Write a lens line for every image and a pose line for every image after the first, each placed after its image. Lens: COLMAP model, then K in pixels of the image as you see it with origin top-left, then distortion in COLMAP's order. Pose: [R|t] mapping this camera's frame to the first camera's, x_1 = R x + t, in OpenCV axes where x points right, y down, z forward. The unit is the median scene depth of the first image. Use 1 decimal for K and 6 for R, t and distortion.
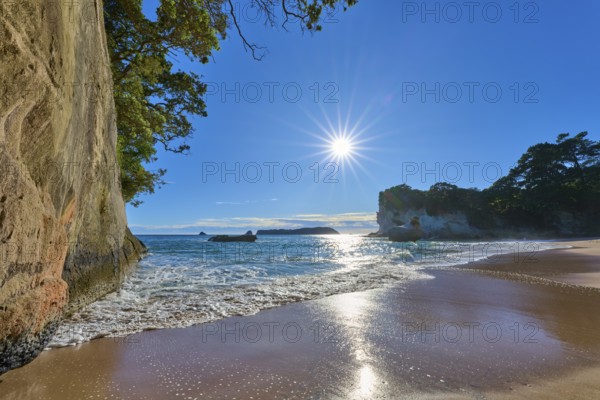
lens RADIAL K [[243.0, 0, 302.3], [0, 243.0, 203.6], [0, 0, 1]] dist [0.010574, -0.002028]
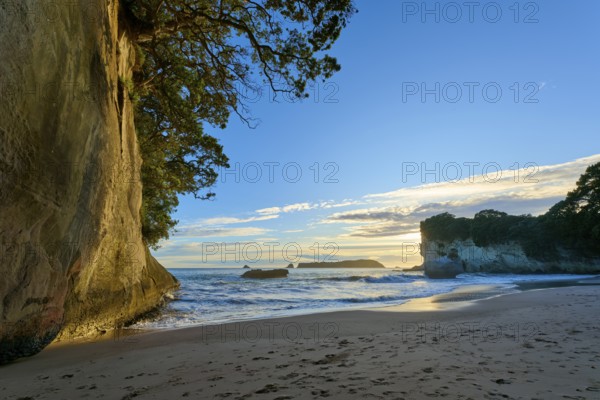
lens RADIAL K [[243.0, 0, 303.6], [0, 243.0, 203.4], [0, 0, 1]] dist [0.010574, -0.002028]
pose [[0.985963, -0.046337, -0.160404, 0.147173], [0.024980, 0.990843, -0.132691, -0.021307], [0.165084, 0.126821, 0.978092, -0.073250]]
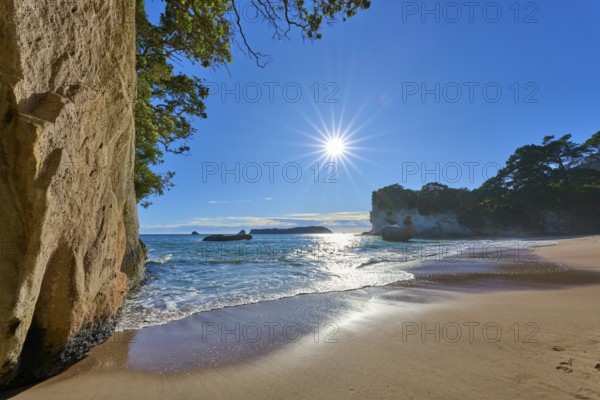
lens RADIAL K [[243.0, 0, 301.8], [0, 243.0, 203.5], [0, 0, 1]] dist [0.010574, -0.002028]
pose [[0.999662, 0.000697, 0.025985, -0.021165], [-0.000781, 0.999994, 0.003225, -0.004636], [-0.025983, -0.003244, 0.999657, -0.029465]]
